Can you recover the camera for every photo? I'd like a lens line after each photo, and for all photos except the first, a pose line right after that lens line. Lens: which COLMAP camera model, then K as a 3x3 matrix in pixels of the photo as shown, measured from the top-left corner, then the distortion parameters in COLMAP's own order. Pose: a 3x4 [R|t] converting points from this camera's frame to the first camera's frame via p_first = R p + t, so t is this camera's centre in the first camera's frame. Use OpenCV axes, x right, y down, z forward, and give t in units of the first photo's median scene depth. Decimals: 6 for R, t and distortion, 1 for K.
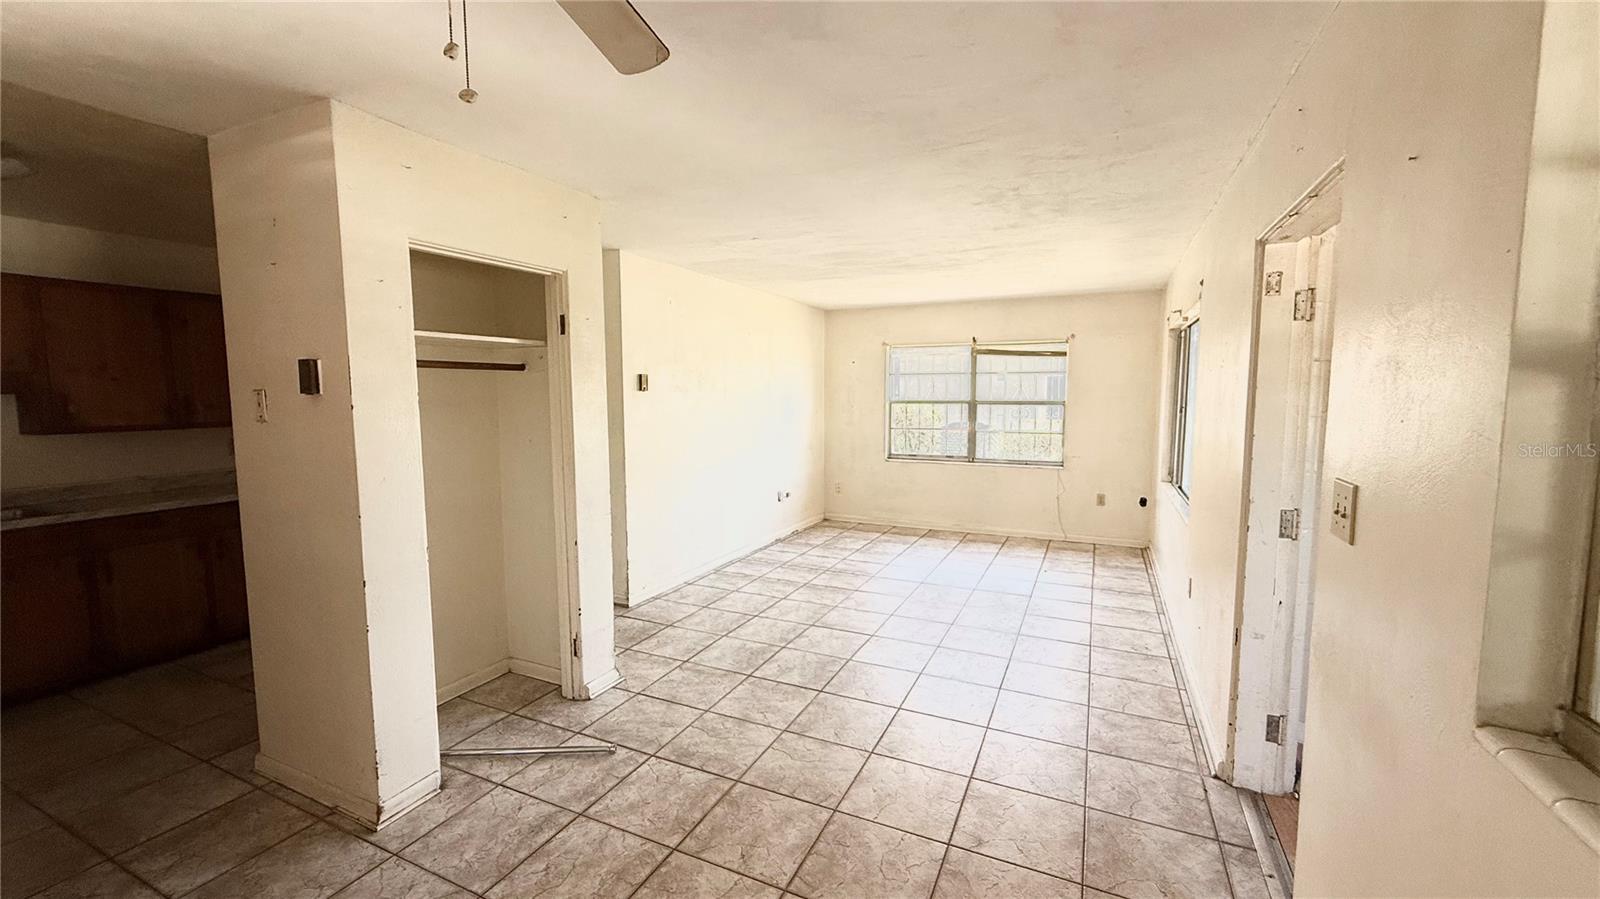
lens RADIAL K [[639.2, 0, 795.5], [0, 639.2, 448.7], [0, 0, 1]] dist [0.001916, -0.000037]
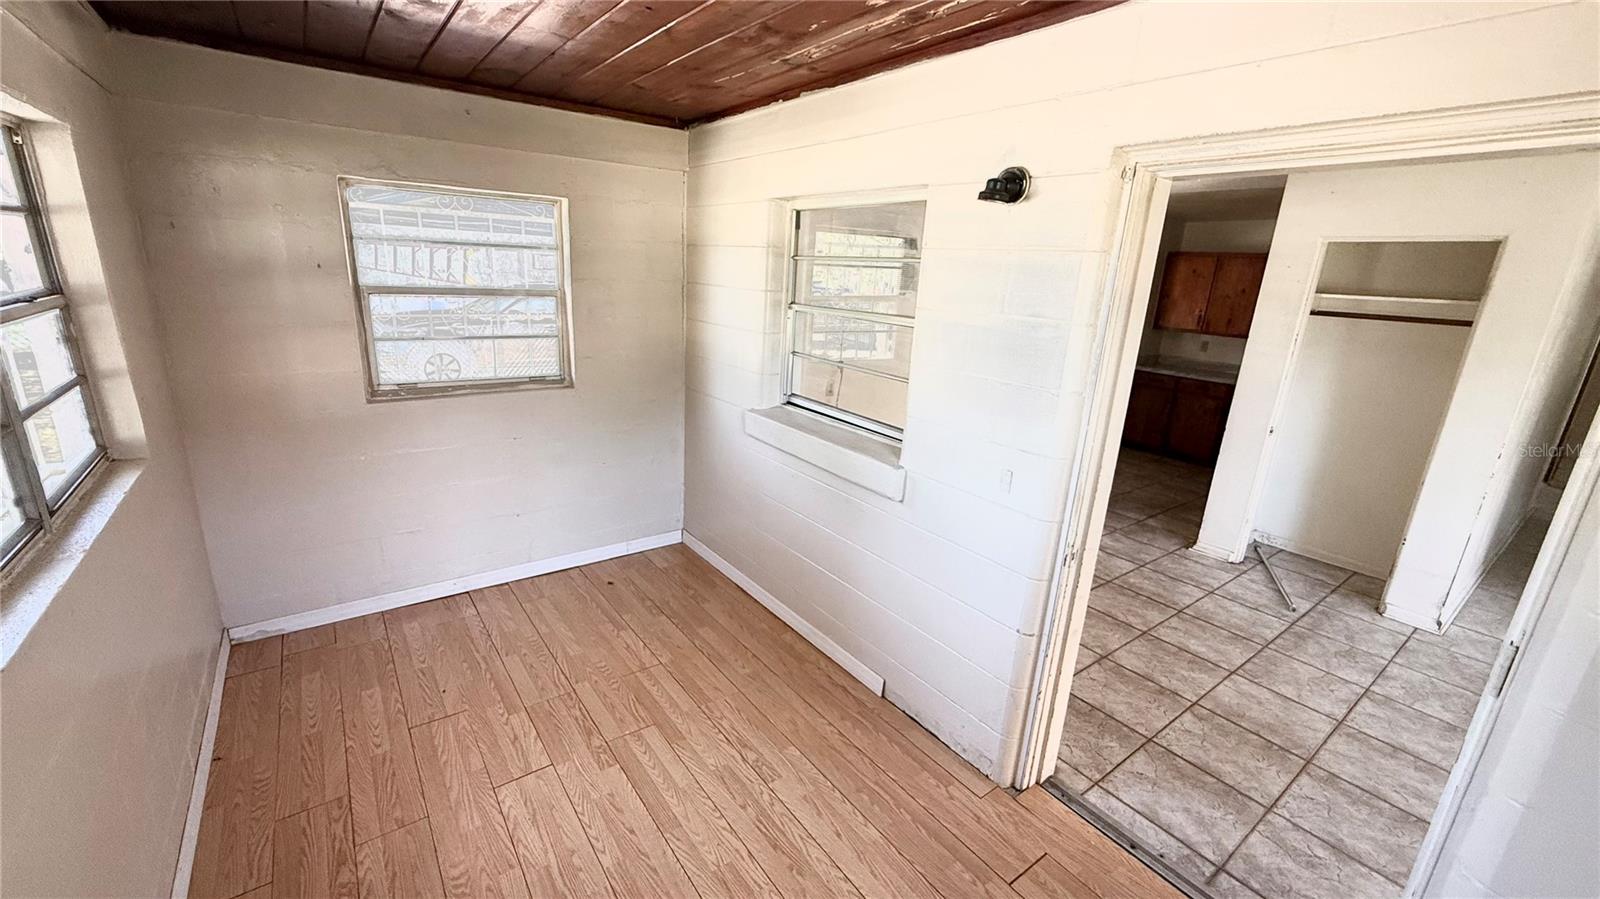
lens RADIAL K [[639.2, 0, 796.4], [0, 639.2, 446.5], [0, 0, 1]] dist [0.001916, -0.000037]
pose [[-0.467646, 0.217730, -0.856680, 0.940281], [-0.129556, 0.941837, 0.310095, -0.101588], [0.874370, 0.256003, -0.412238, 0.399530]]
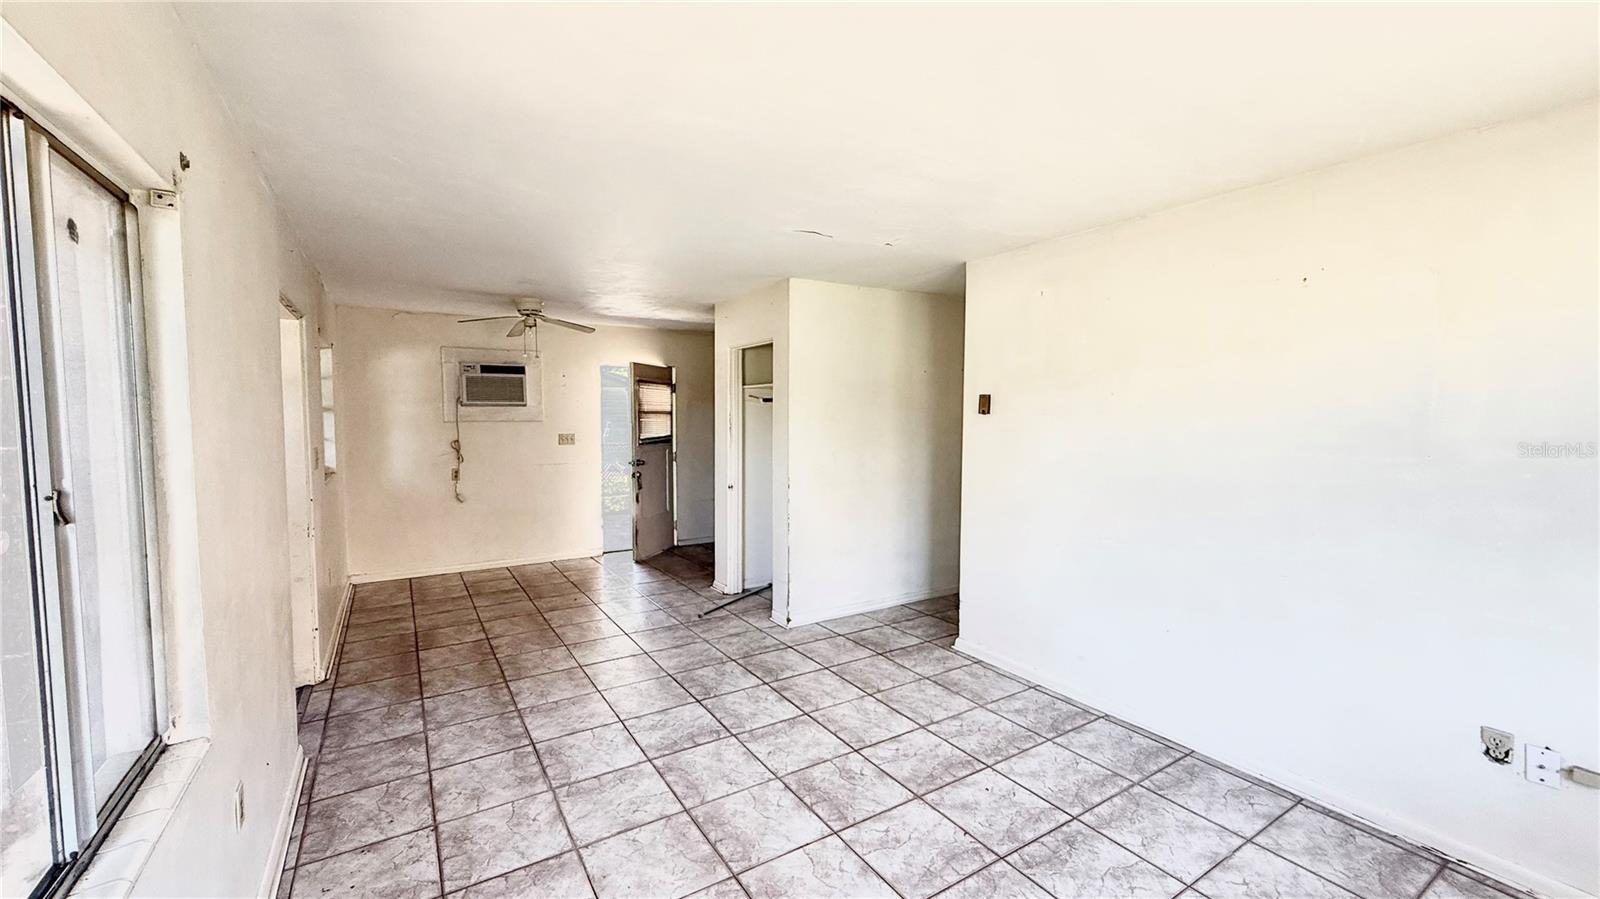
lens RADIAL K [[639.2, 0, 797.3], [0, 639.2, 453.2], [0, 0, 1]] dist [0.001916, -0.000037]
pose [[-0.534831, 0.054377, -0.843207, 0.753500], [-0.076096, 0.990772, 0.112159, -0.142035], [0.841525, 0.124151, -0.525758, 1.523006]]
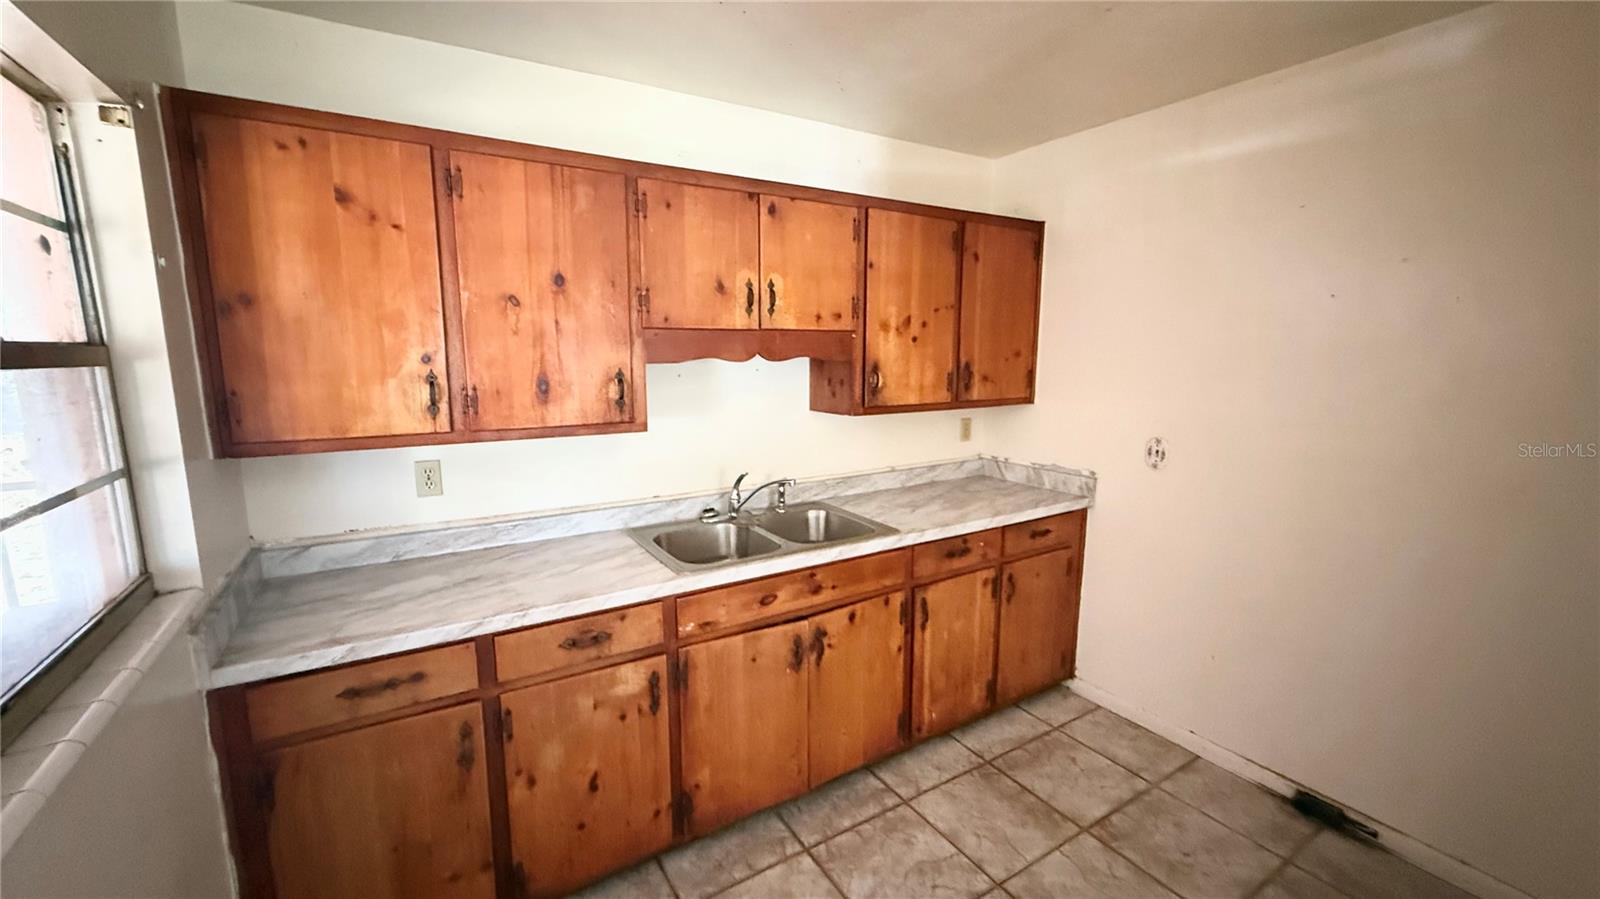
lens RADIAL K [[639.2, 0, 798.4], [0, 639.2, 454.3], [0, 0, 1]] dist [0.001916, -0.000037]
pose [[0.841353, 0.095159, -0.532043, -0.751580], [-0.054235, 0.994275, 0.092067, -0.038302], [0.537758, -0.048606, 0.841697, 0.308692]]
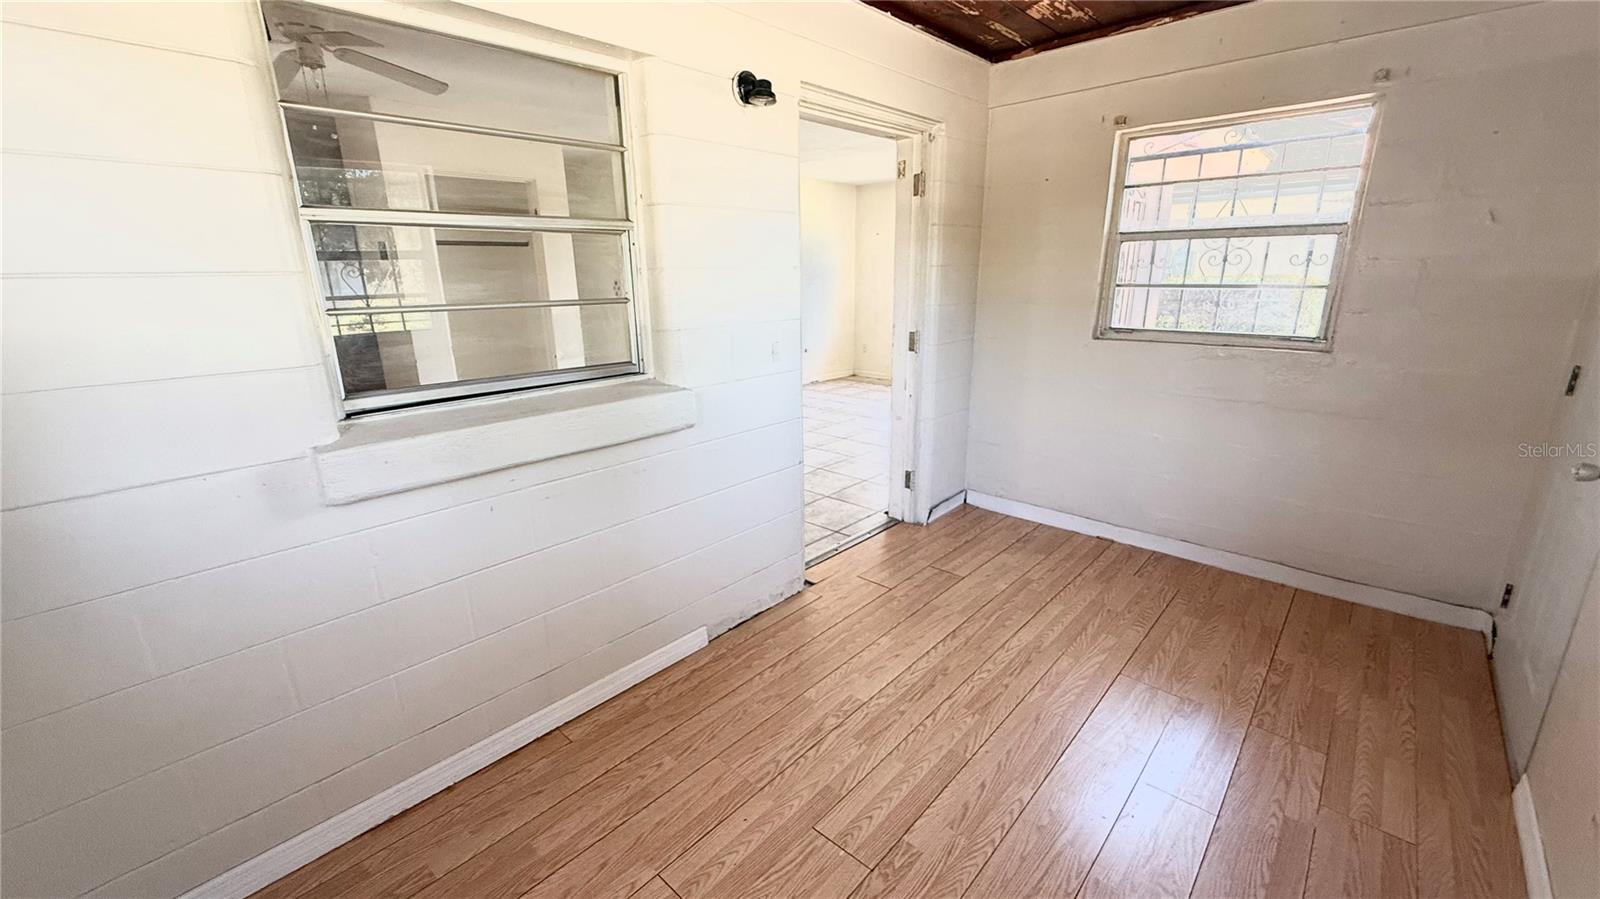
lens RADIAL K [[639.2, 0, 804.6], [0, 639.2, 451.5], [0, 0, 1]] dist [0.001916, -0.000037]
pose [[0.958182, 0.065941, -0.278459, 0.597868], [-0.012831, 0.982009, 0.188396, 0.057475], [0.285872, -0.176945, 0.941789, -0.316111]]
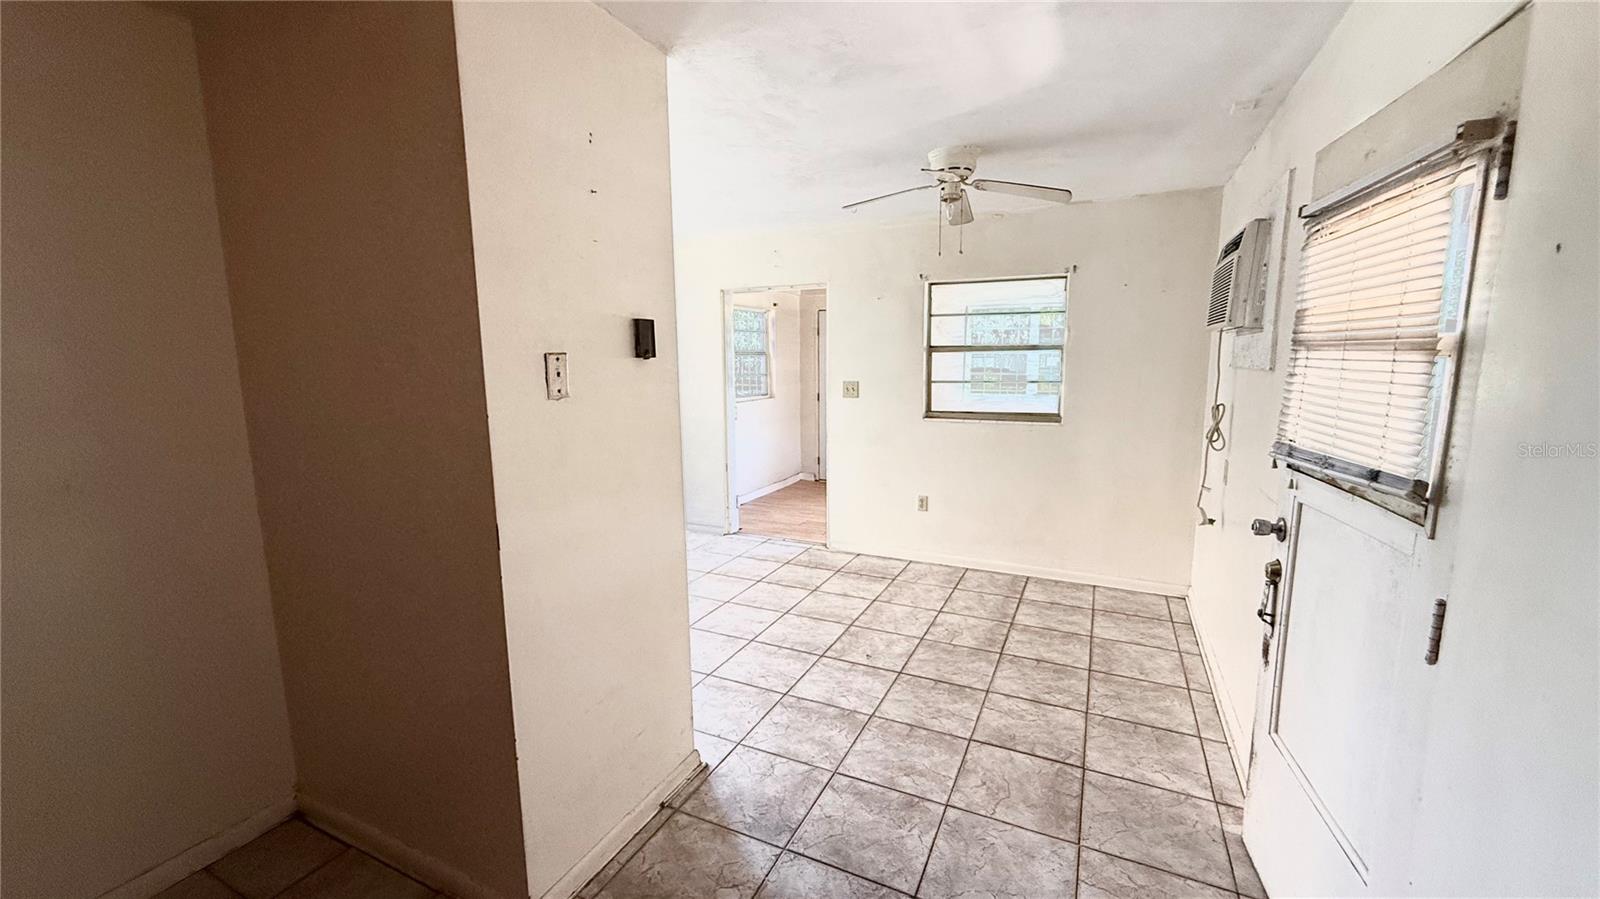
lens RADIAL K [[639.2, 0, 797.9], [0, 639.2, 452.9], [0, 0, 1]] dist [0.001916, -0.000037]
pose [[0.002776, -0.148353, 0.988931, -0.983780], [0.098604, 0.984156, 0.147360, -0.039060], [-0.995123, 0.097104, 0.017360, 0.463929]]
